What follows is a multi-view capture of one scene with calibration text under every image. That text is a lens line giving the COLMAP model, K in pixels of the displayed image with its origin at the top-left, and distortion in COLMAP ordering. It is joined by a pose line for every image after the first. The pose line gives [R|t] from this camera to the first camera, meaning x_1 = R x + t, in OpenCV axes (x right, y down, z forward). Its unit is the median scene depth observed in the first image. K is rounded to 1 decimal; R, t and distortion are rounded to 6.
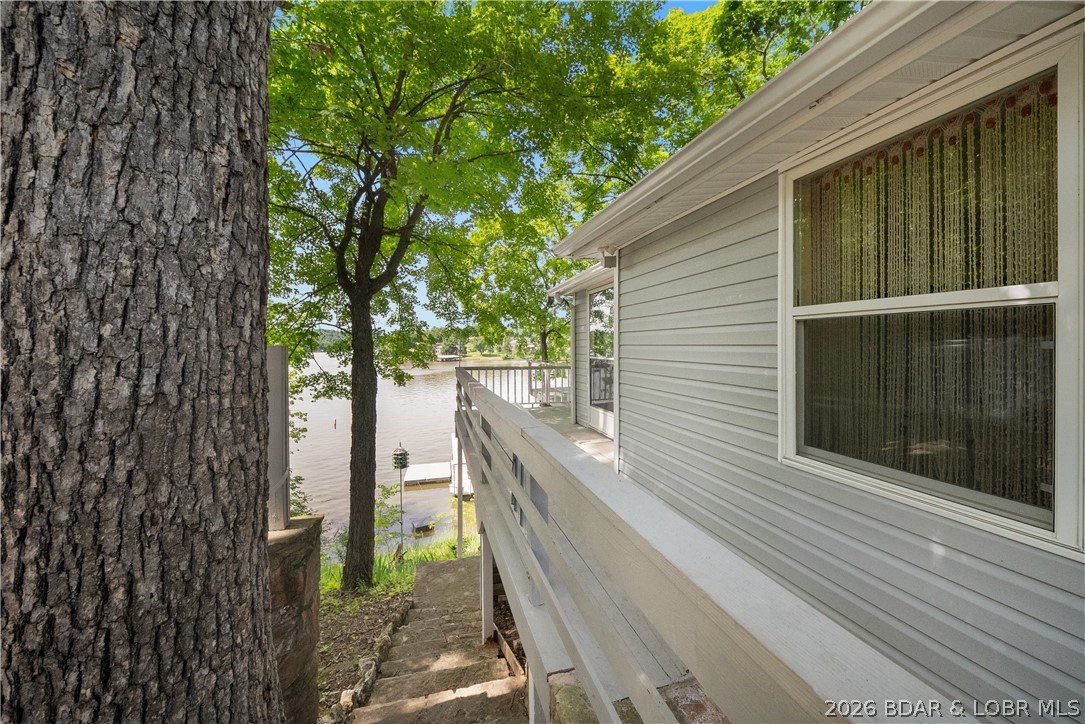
lens RADIAL K [[388.1, 0, 542.2], [0, 388.1, 345.9], [0, 0, 1]] dist [-0.000434, -0.000035]
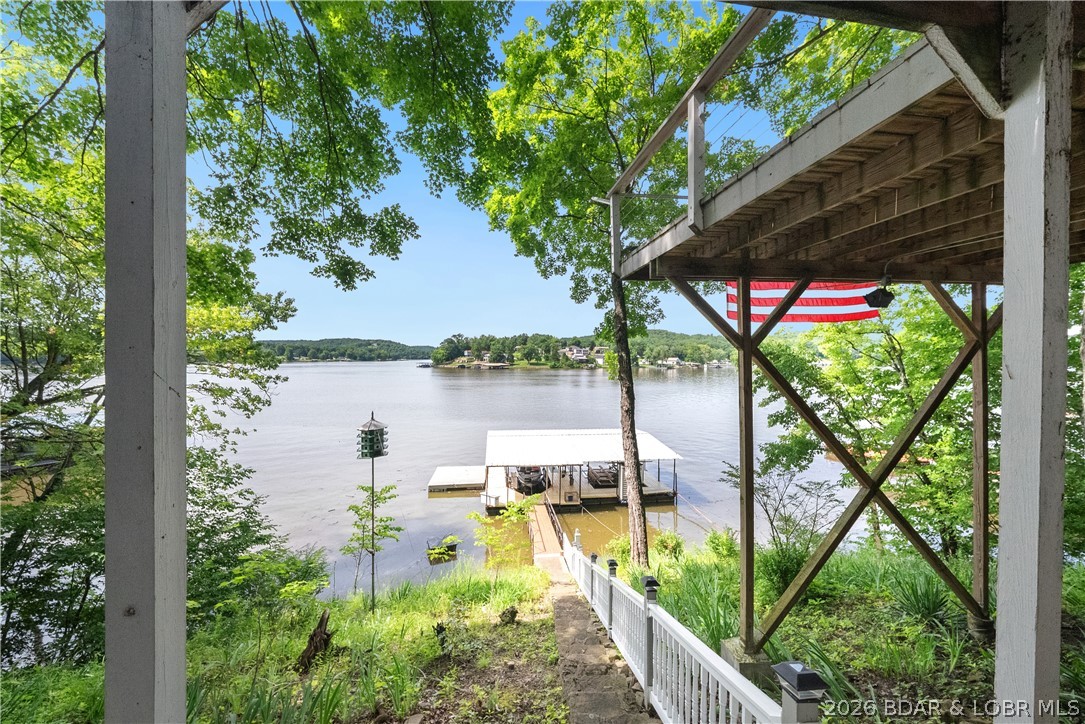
lens RADIAL K [[377.5, 0, 540.1], [0, 377.5, 360.8], [0, 0, 1]] dist [-0.001224, -0.000135]
pose [[0.991677, 0.003059, -0.128717, -0.024851], [-0.003609, 0.999985, -0.004038, 0.095319], [0.128702, 0.004469, 0.991673, 0.260815]]
